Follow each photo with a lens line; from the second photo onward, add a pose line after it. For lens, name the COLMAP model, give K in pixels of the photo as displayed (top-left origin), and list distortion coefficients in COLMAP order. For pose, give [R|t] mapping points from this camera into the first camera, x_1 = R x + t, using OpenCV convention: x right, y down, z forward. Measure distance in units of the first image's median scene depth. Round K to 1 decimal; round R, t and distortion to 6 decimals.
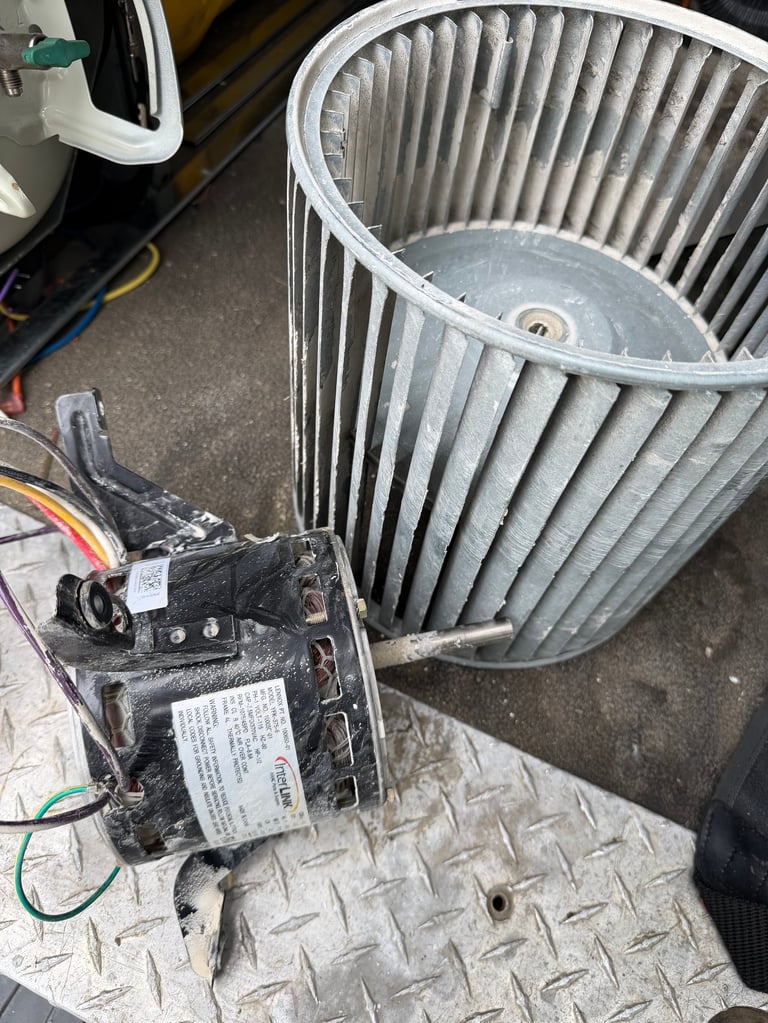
lens RADIAL K [[698.0, 0, 384.0], [0, 698.0, 511.5], [0, 0, 1]] dist [0.005060, -0.000781]
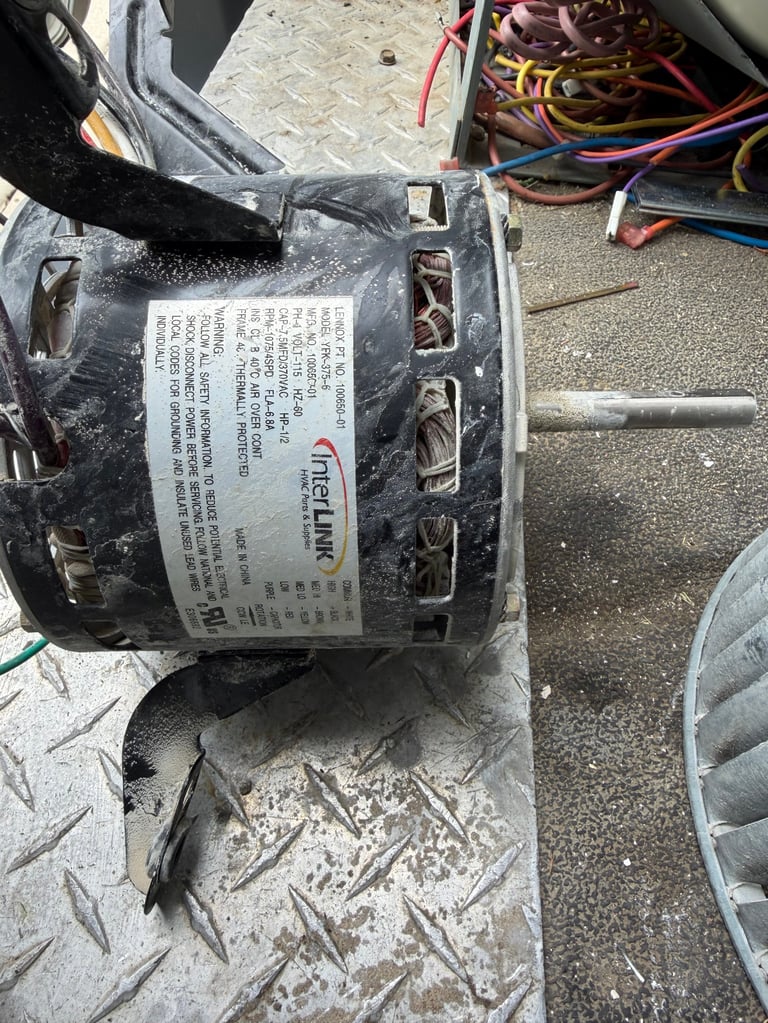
lens RADIAL K [[672.6, 0, 384.0], [0, 672.6, 511.5], [0, 0, 1]] dist [-0.001568, -0.000922]
pose [[0.975793, 0.135950, -0.171304, -0.010111], [-0.156044, 0.981624, -0.109834, 0.454931], [0.153225, 0.133907, 0.979077, 0.518649]]
